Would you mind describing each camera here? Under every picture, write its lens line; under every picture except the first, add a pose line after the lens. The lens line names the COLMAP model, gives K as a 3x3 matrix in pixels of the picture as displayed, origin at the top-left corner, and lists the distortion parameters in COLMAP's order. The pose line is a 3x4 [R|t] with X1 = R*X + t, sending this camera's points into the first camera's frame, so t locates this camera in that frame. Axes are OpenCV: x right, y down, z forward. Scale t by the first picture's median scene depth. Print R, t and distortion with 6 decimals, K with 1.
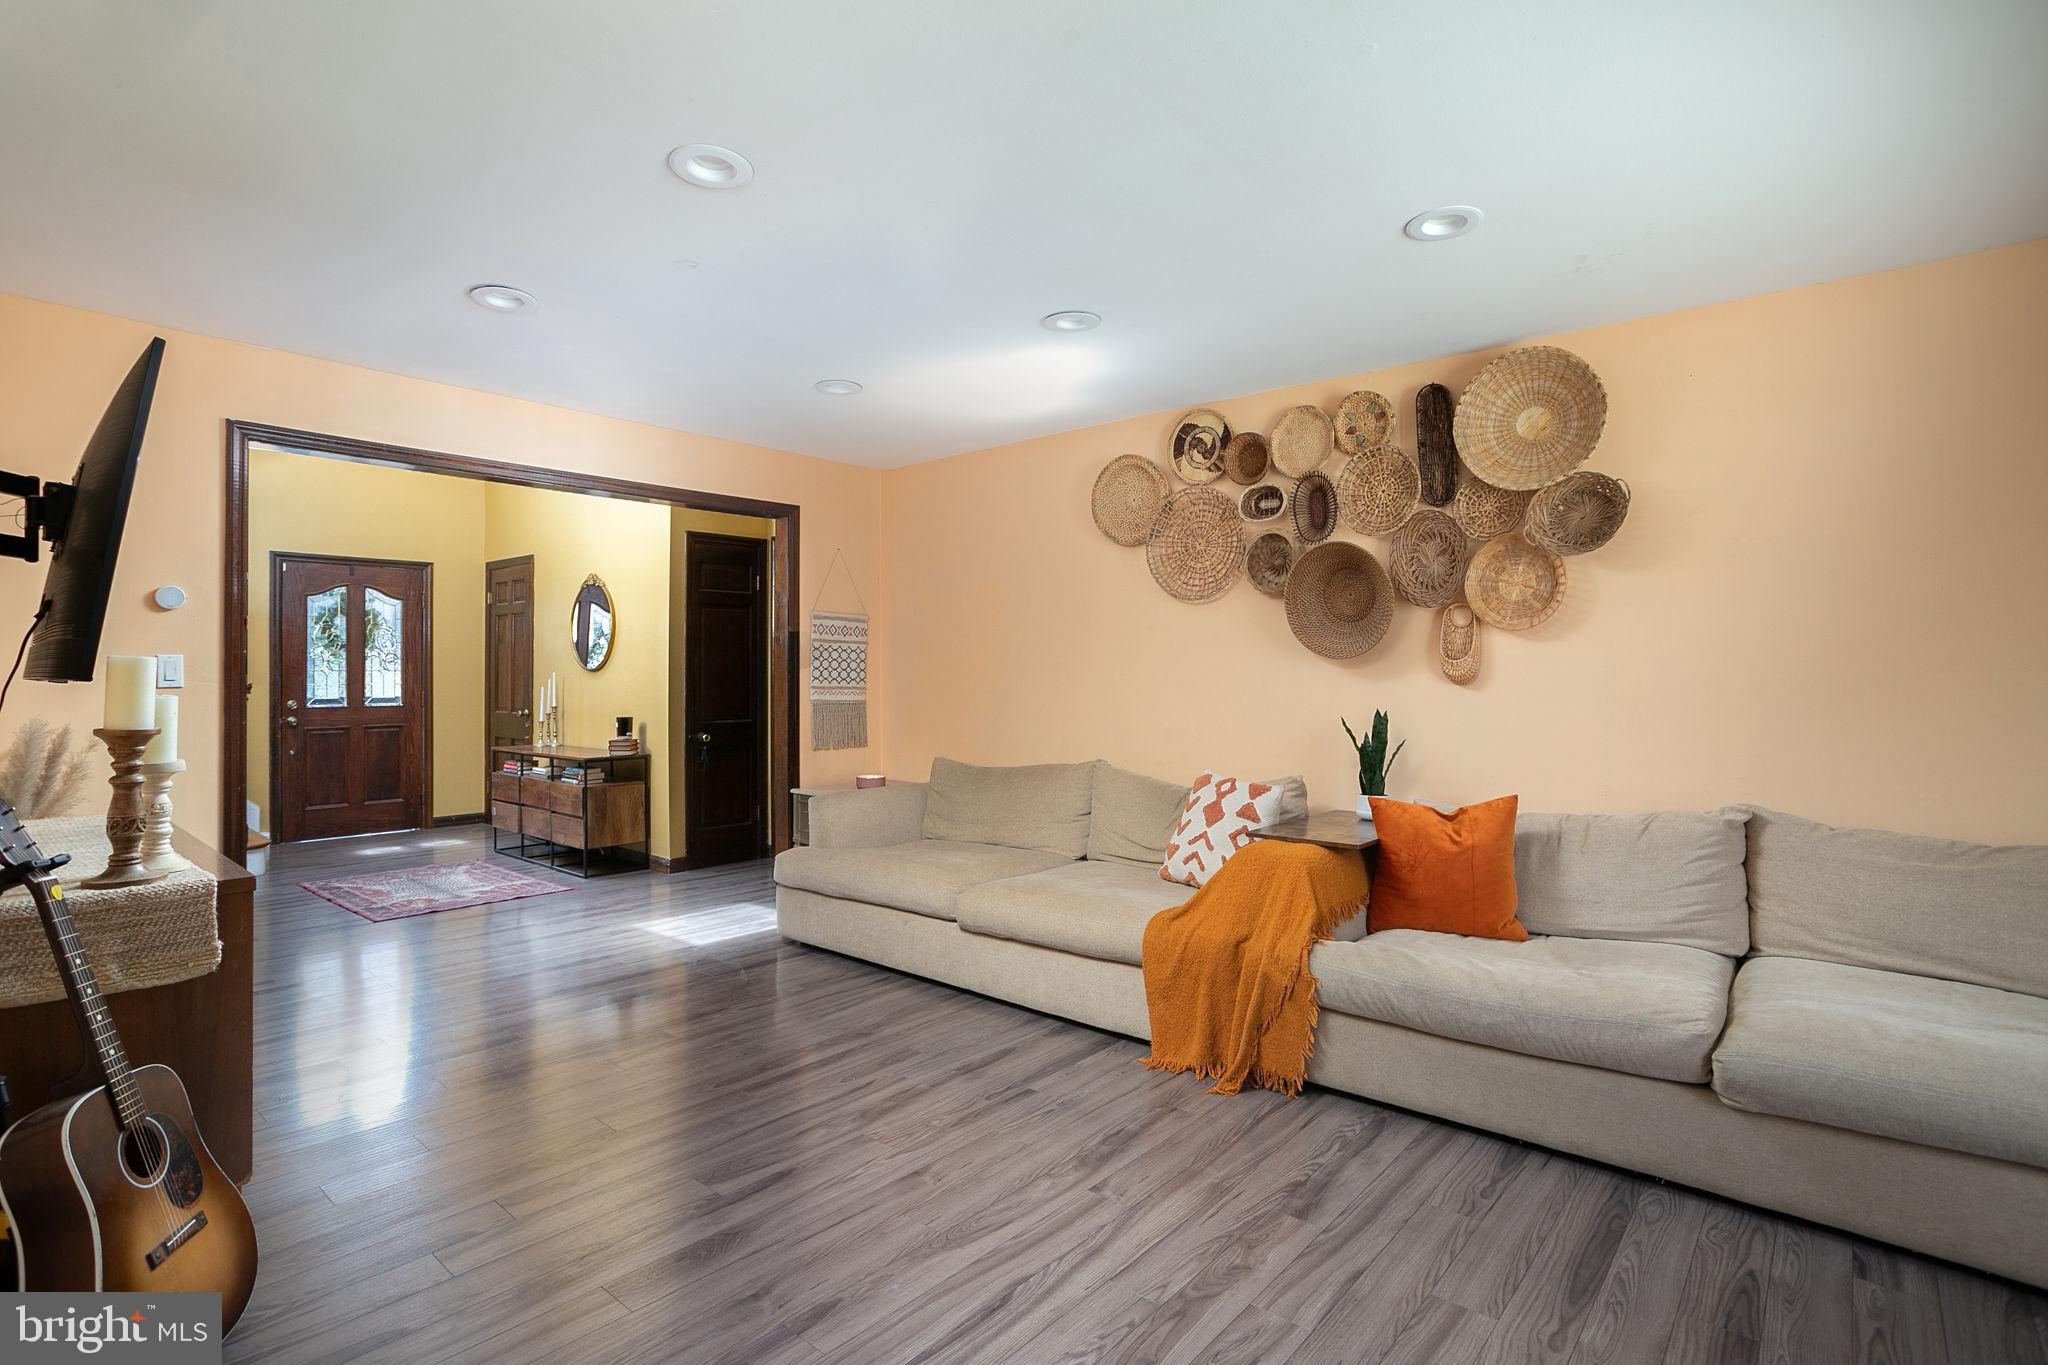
lens RADIAL K [[991.4, 0, 1056.7], [0, 991.4, 650.5], [0, 0, 1]] dist [-0.033598, 0.009294]
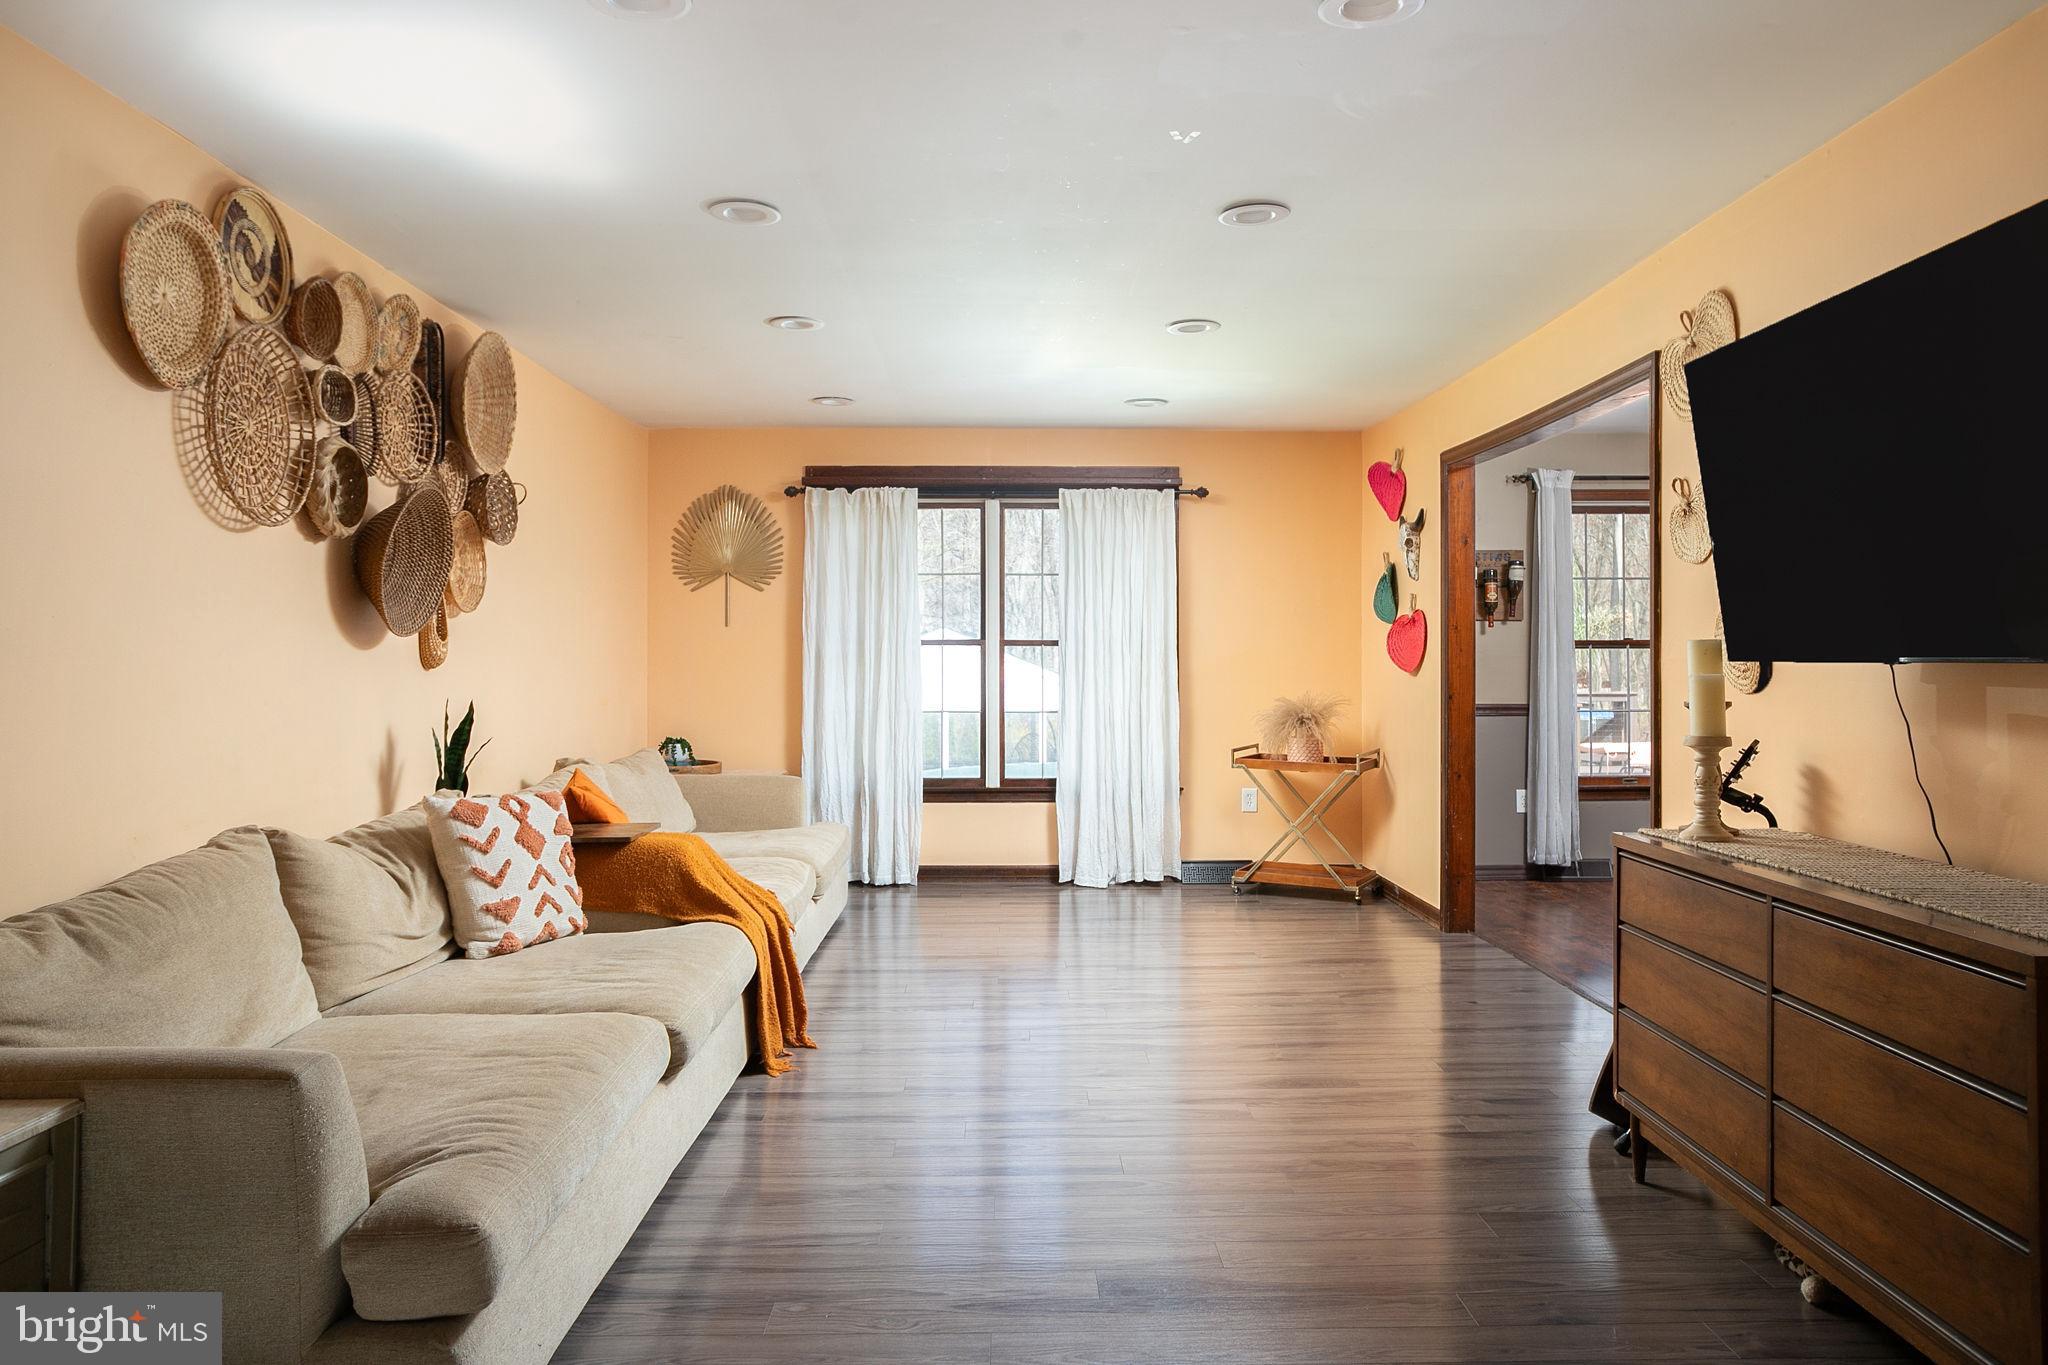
lens RADIAL K [[1413.3, 0, 1019.9], [0, 1413.3, 676.1], [0, 0, 1]] dist [0.013579, 0.000851]
pose [[-0.662882, -0.012070, 0.748627, -0.587724], [-0.030182, 0.999488, -0.010610, 0.027748], [-0.748115, -0.029628, -0.662907, 0.960297]]
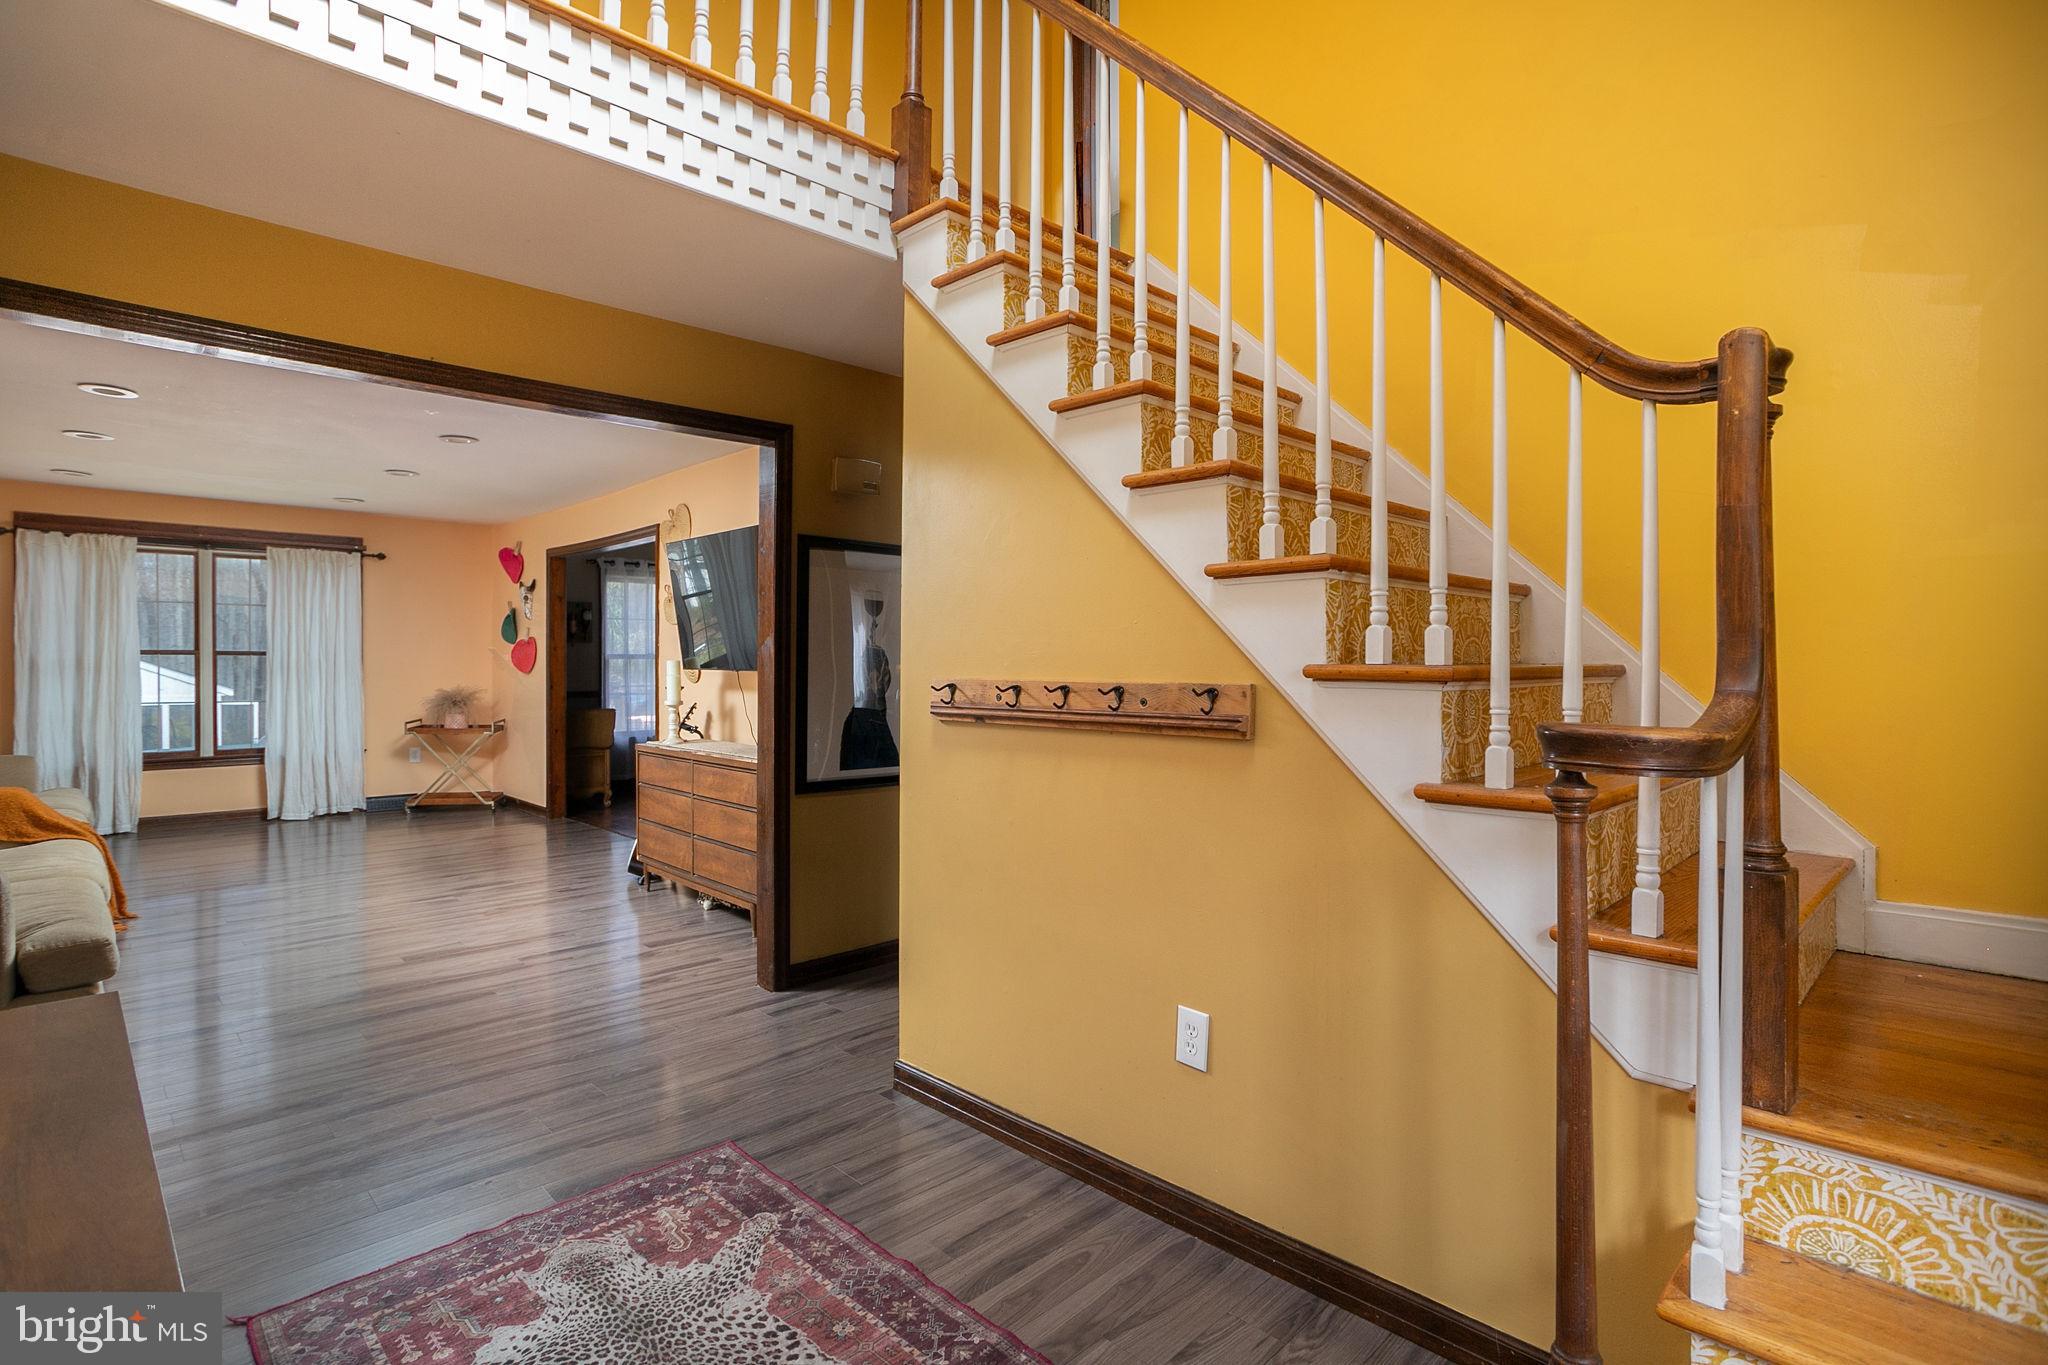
lens RADIAL K [[991.4, 0, 1032.7], [0, 991.4, 676.6], [0, 0, 1]] dist [-0.033598, 0.009294]
pose [[-0.996607, -0.009350, 0.081778, -0.696377], [-0.011215, 0.999687, -0.022381, 0.029674], [-0.081544, -0.023223, -0.996399, 1.164396]]
